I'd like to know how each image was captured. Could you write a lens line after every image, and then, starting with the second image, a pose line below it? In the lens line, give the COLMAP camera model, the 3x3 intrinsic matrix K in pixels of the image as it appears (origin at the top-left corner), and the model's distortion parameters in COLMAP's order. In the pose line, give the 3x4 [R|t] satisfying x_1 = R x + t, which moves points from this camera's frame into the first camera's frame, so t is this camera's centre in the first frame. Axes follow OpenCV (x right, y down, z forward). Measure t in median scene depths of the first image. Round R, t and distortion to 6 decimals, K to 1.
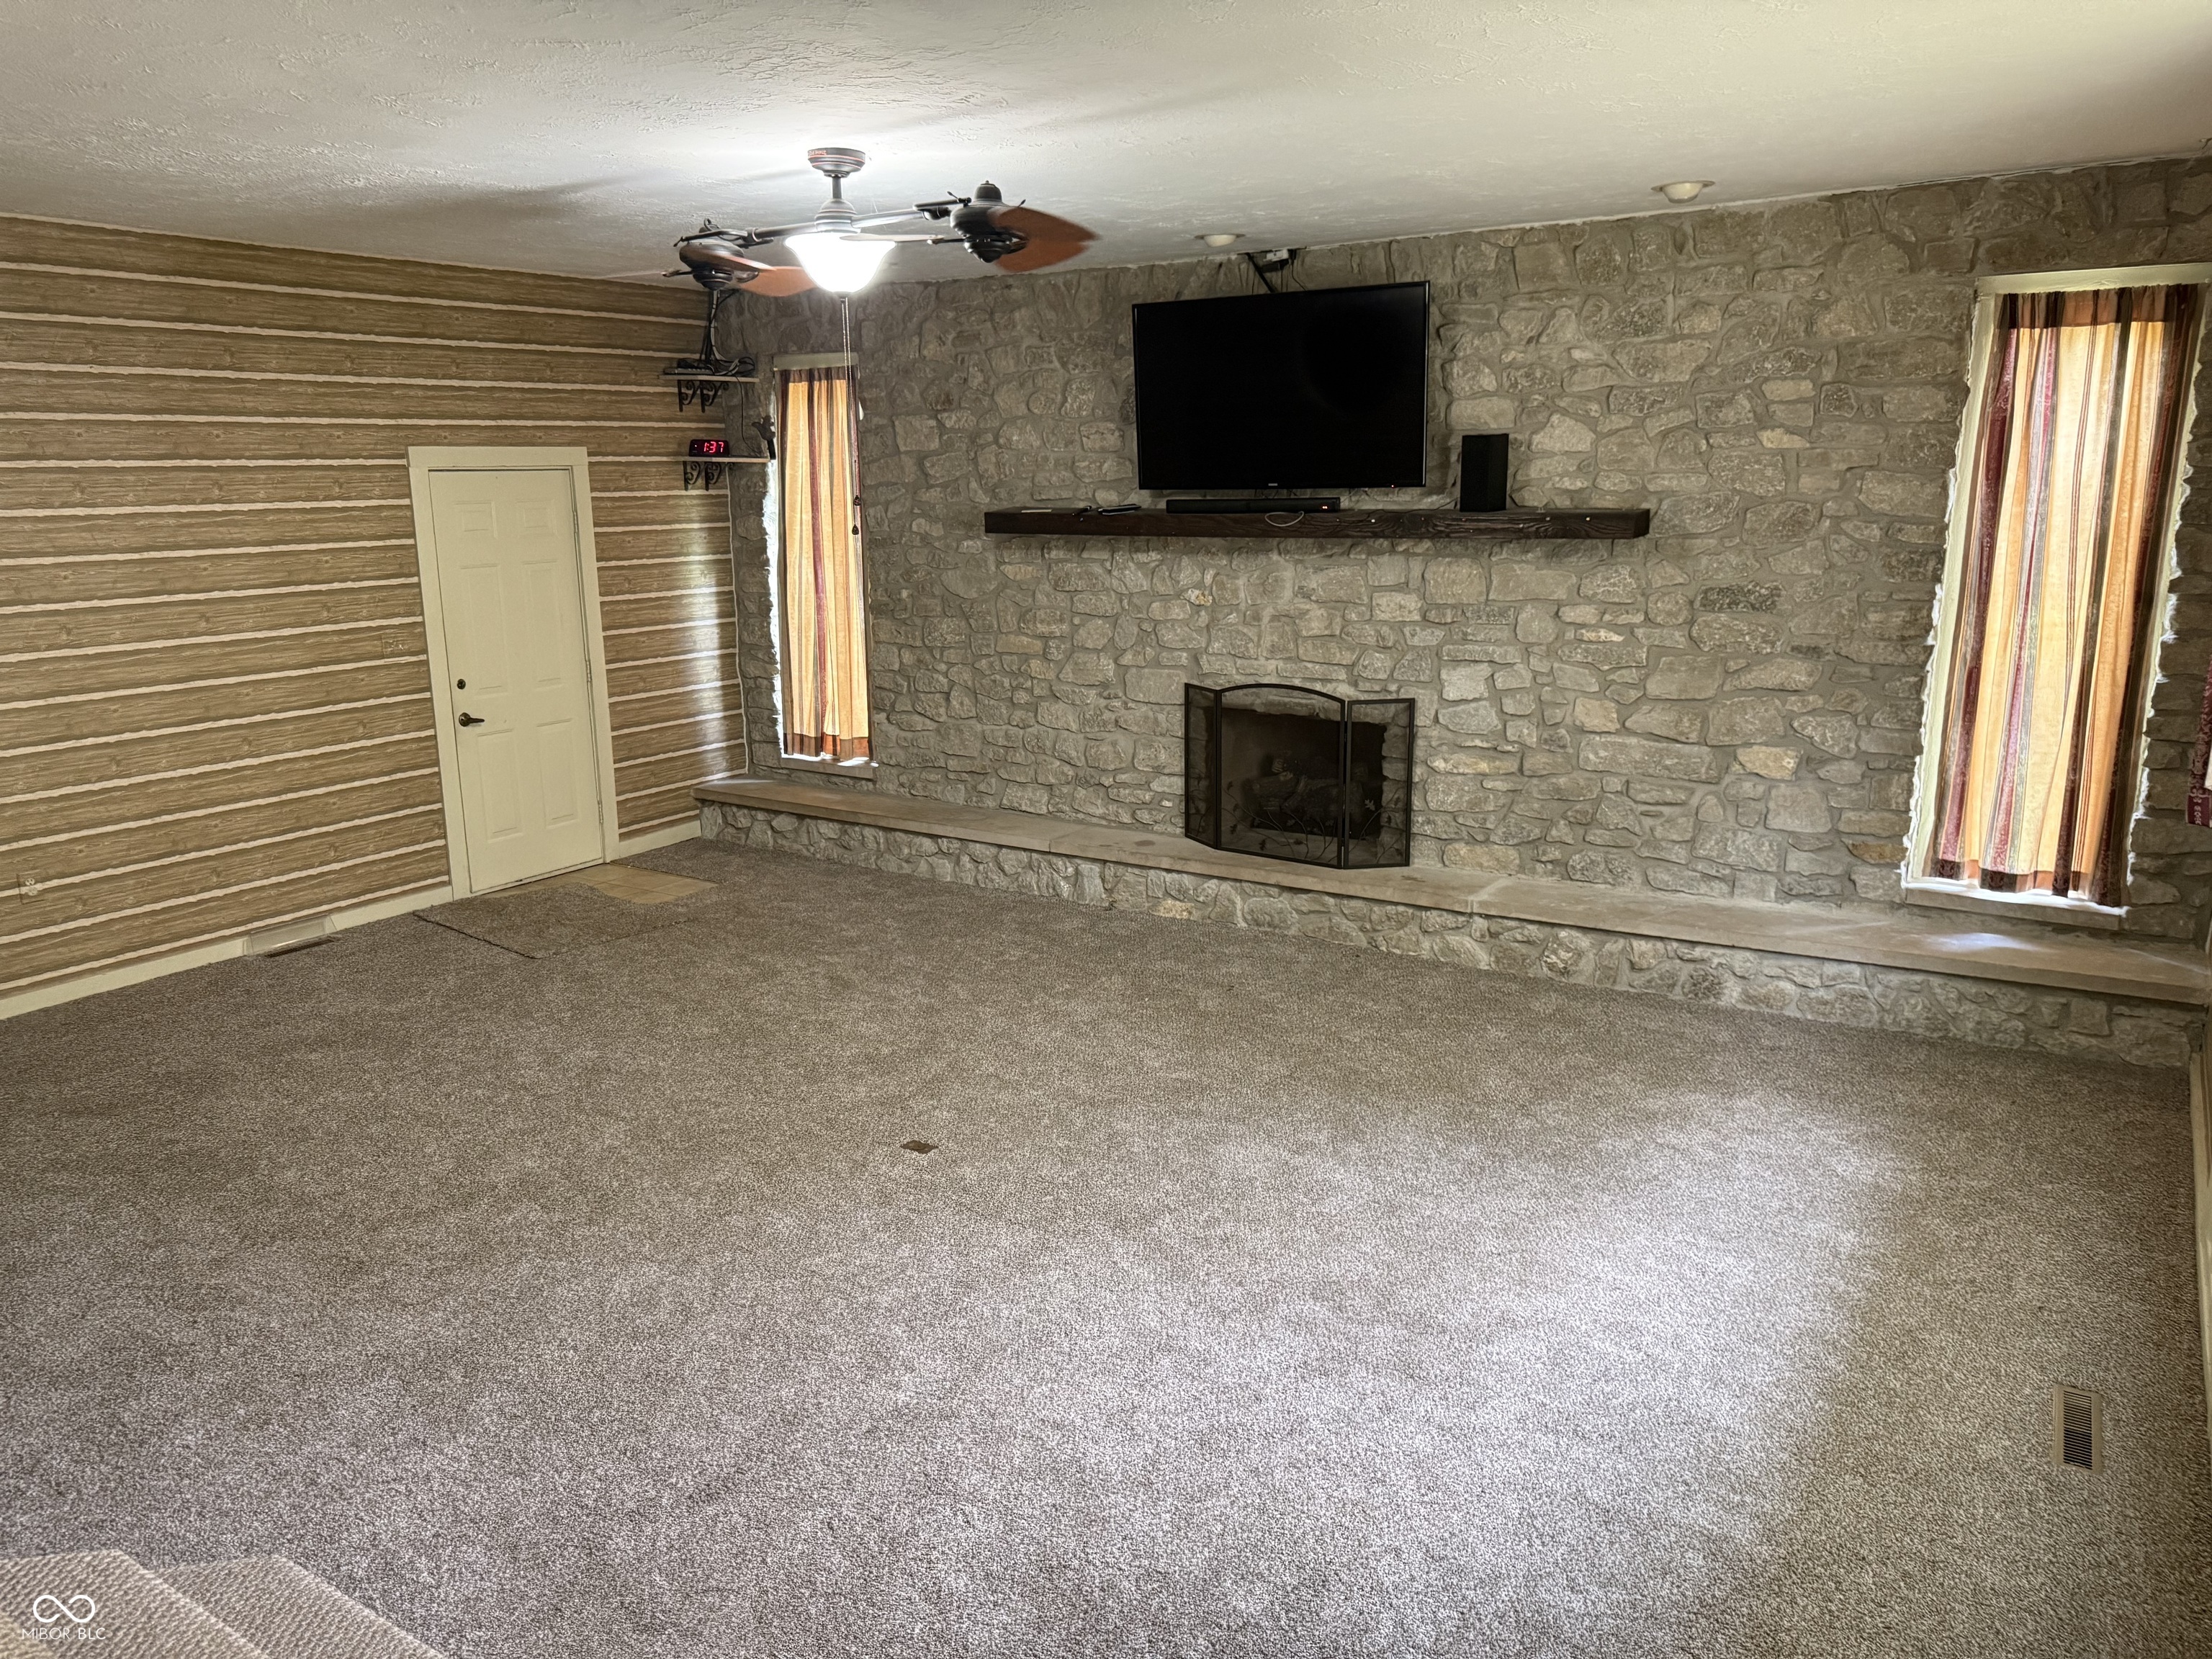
lens RADIAL K [[1572.0, 0, 1056.4], [0, 1572.0, 856.9], [0, 0, 1]] dist [-0.008339, -0.006835]
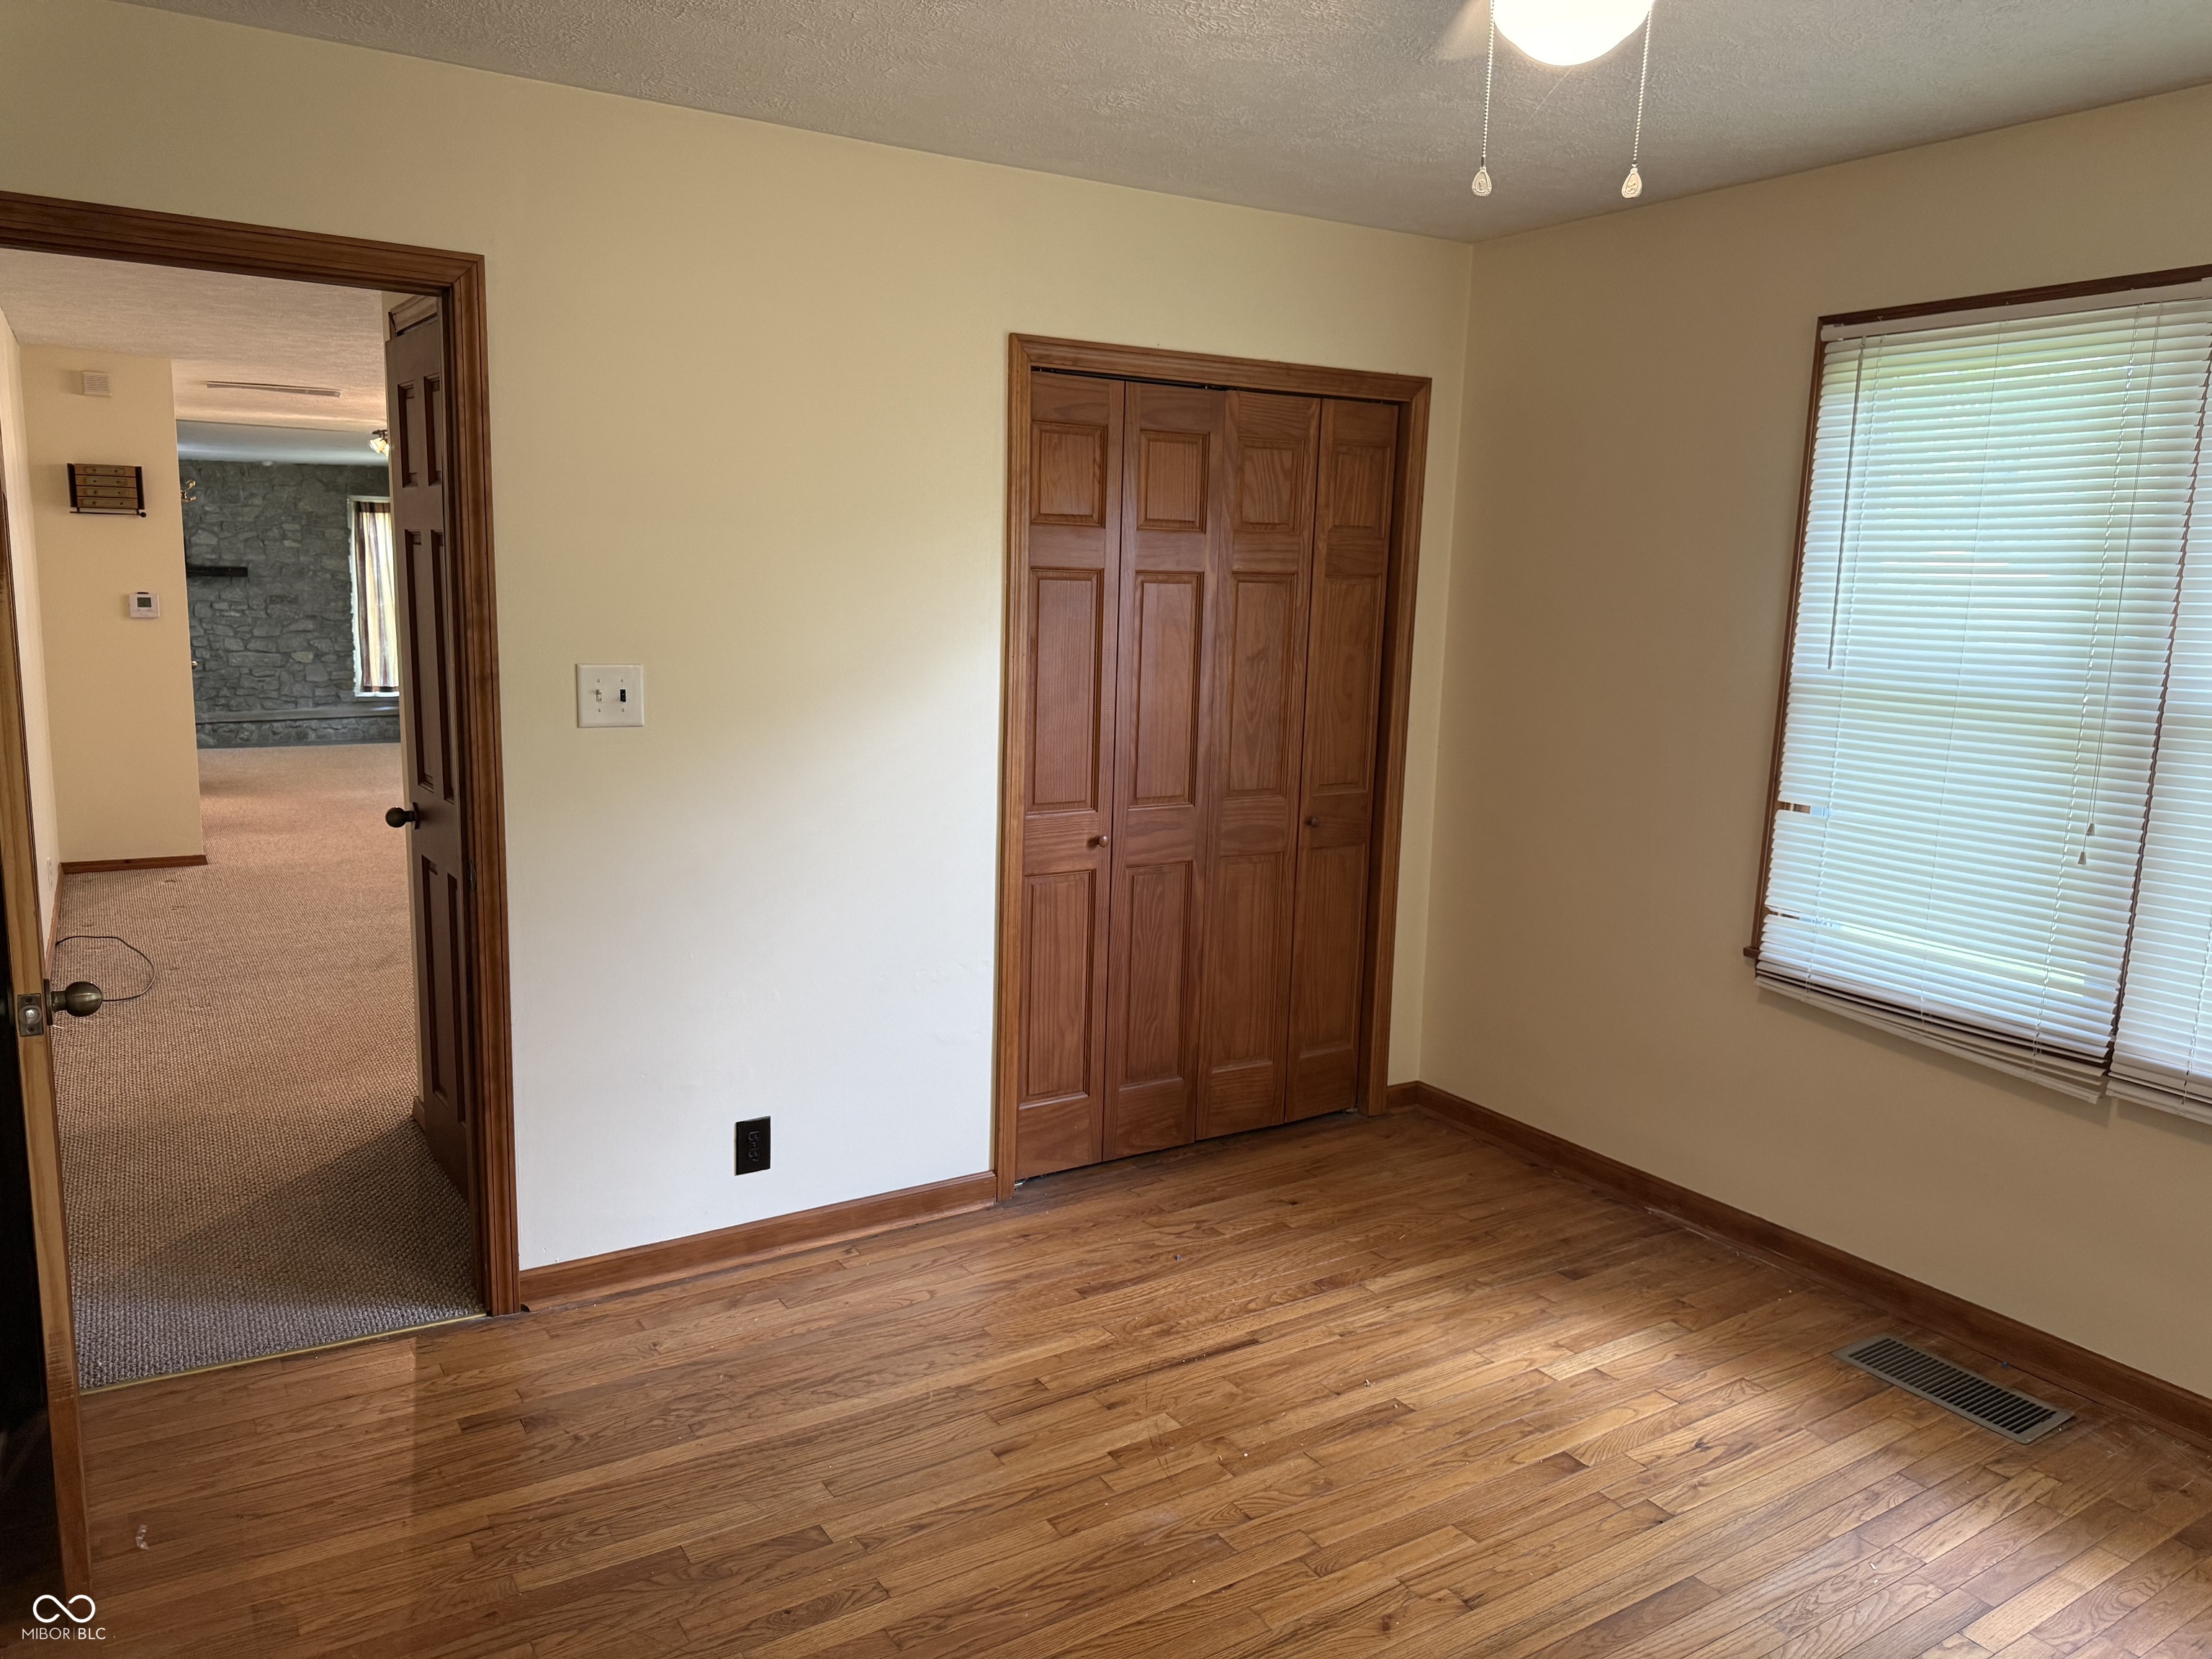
lens RADIAL K [[1572.0, 0, 1105.5], [0, 1572.0, 835.6], [0, 0, 1]] dist [-0.008339, -0.006835]
pose [[0.428078, -0.128170, 0.894607, -1.473973], [0.176571, 0.982677, 0.056297, 0.347079], [-0.886325, 0.133862, 0.443293, -1.464181]]
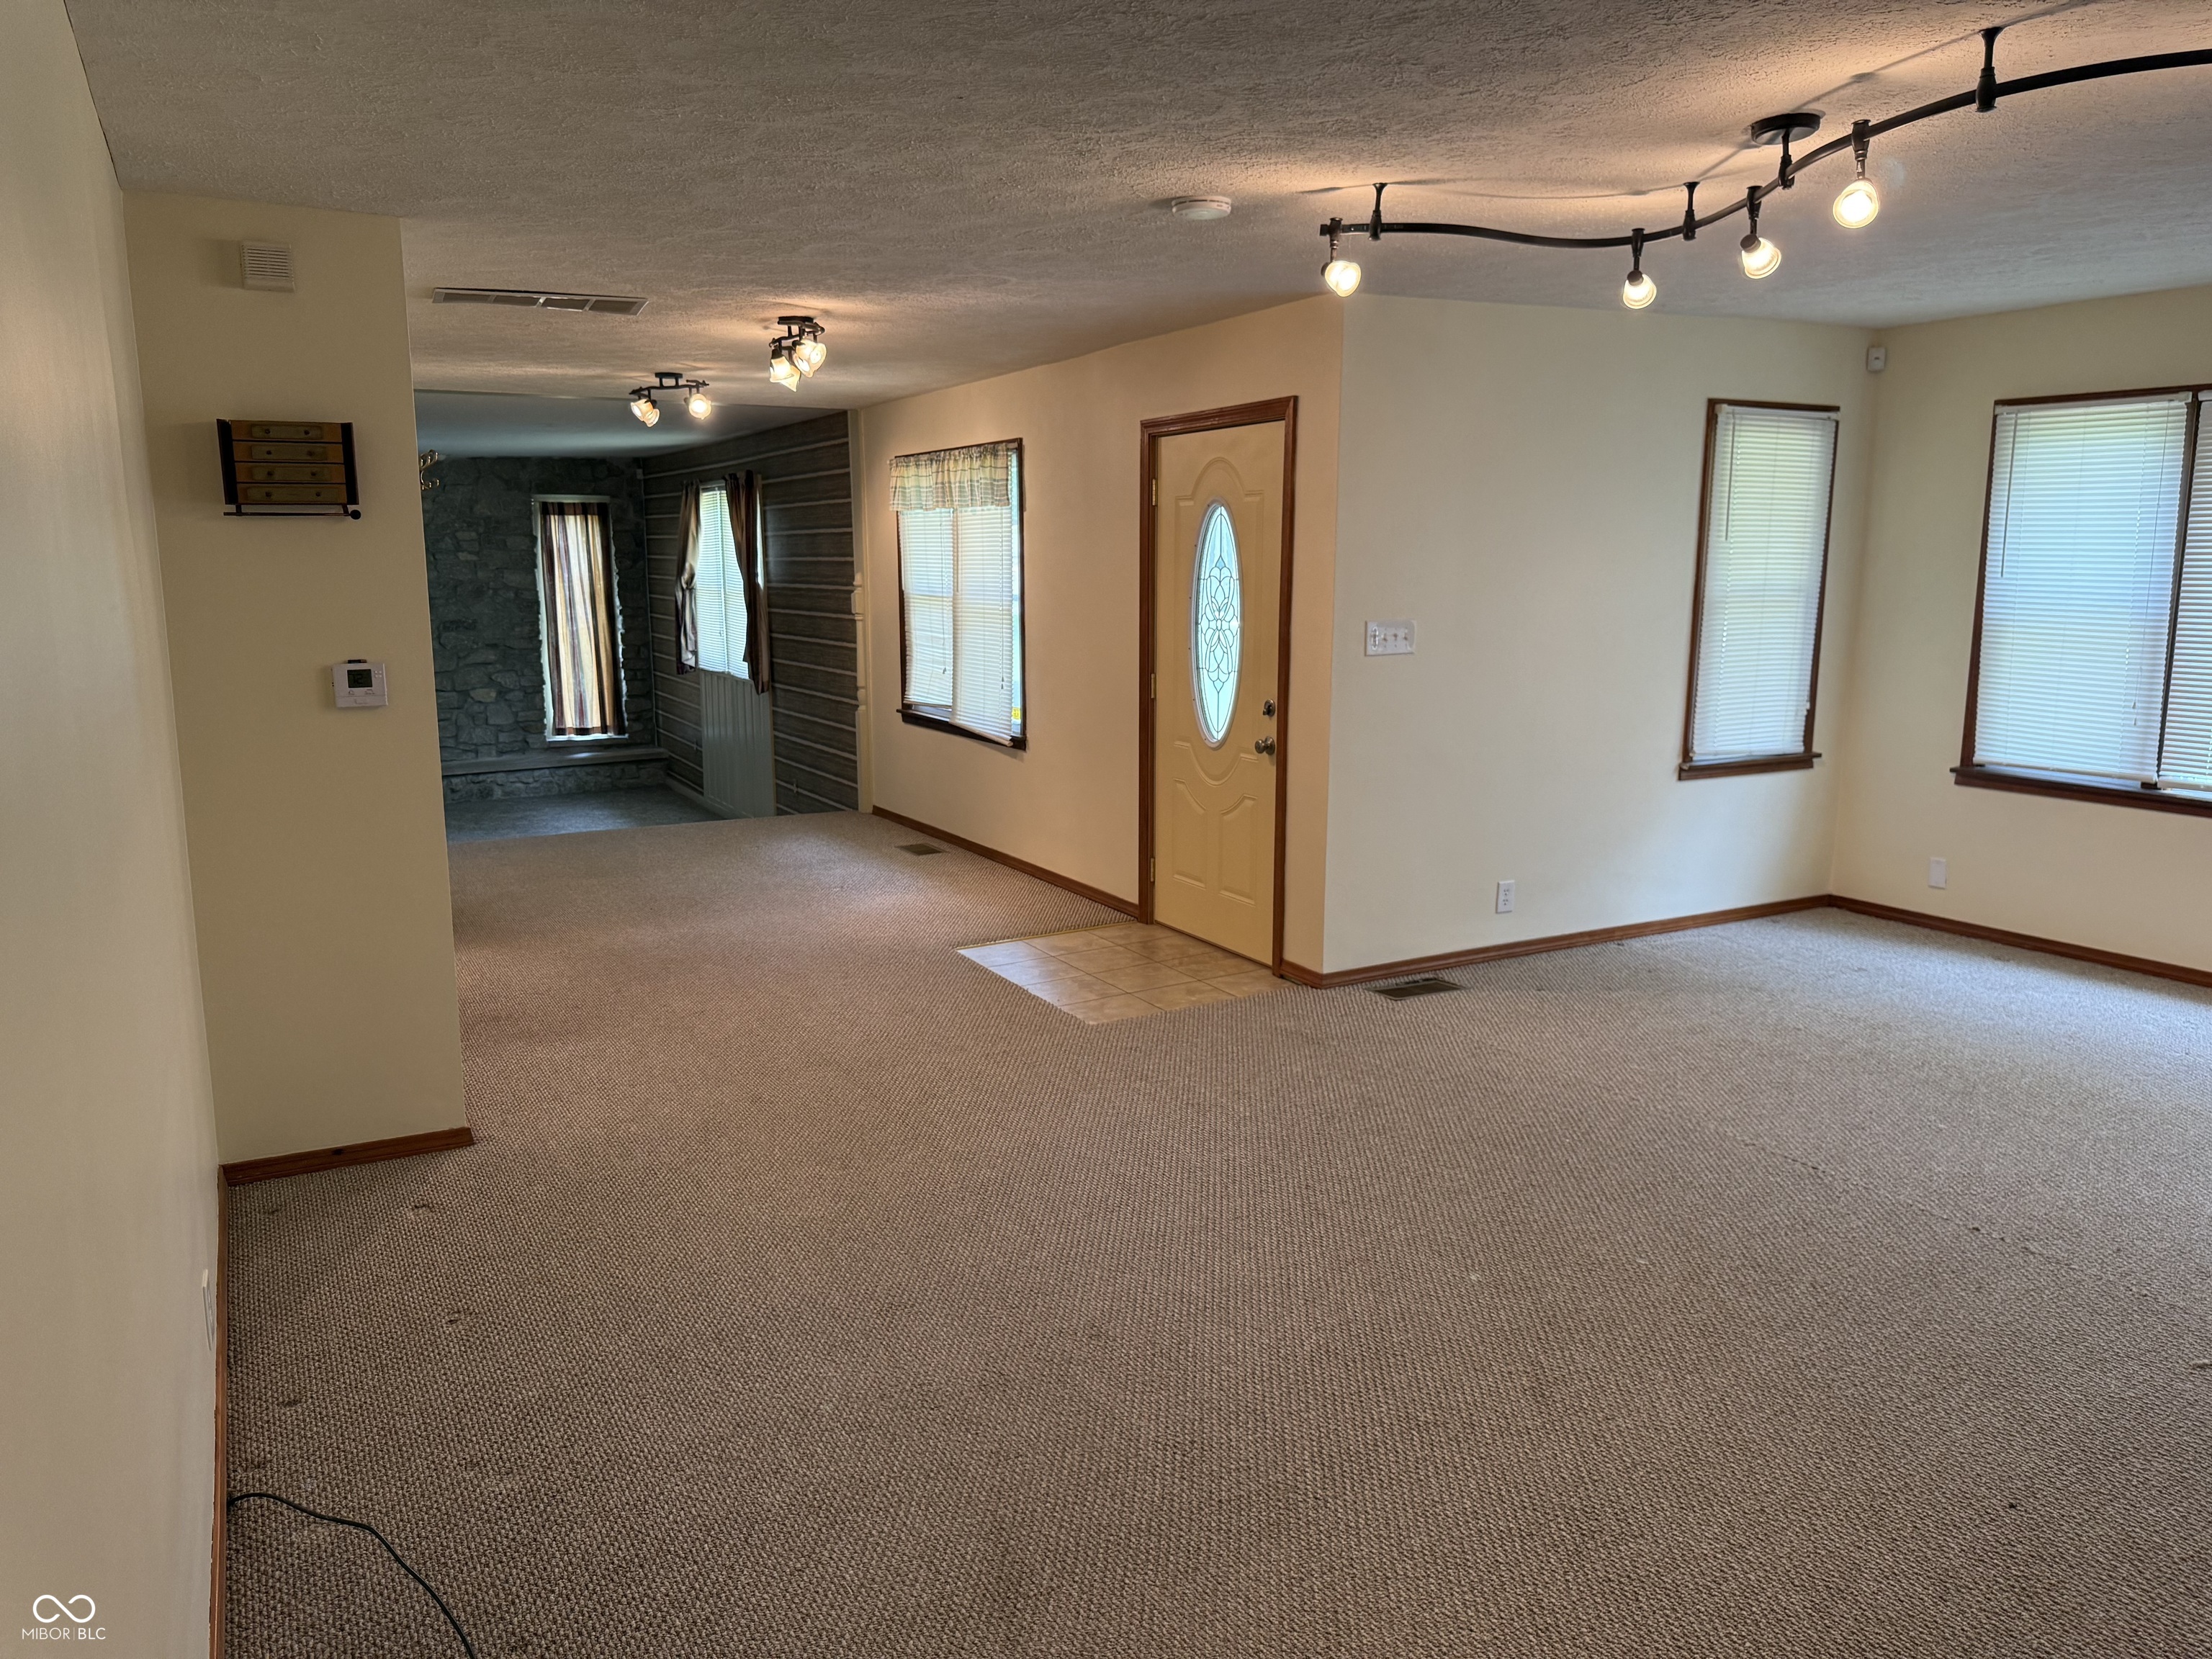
lens RADIAL K [[1572.0, 0, 1113.5], [0, 1572.0, 835.8], [0, 0, 1]] dist [-0.008339, -0.006835]
pose [[0.476218, -0.145264, 0.867246, -1.116325], [0.200949, 0.978140, 0.053494, 0.200492], [-0.856059, 0.148797, 0.494998, -0.880913]]
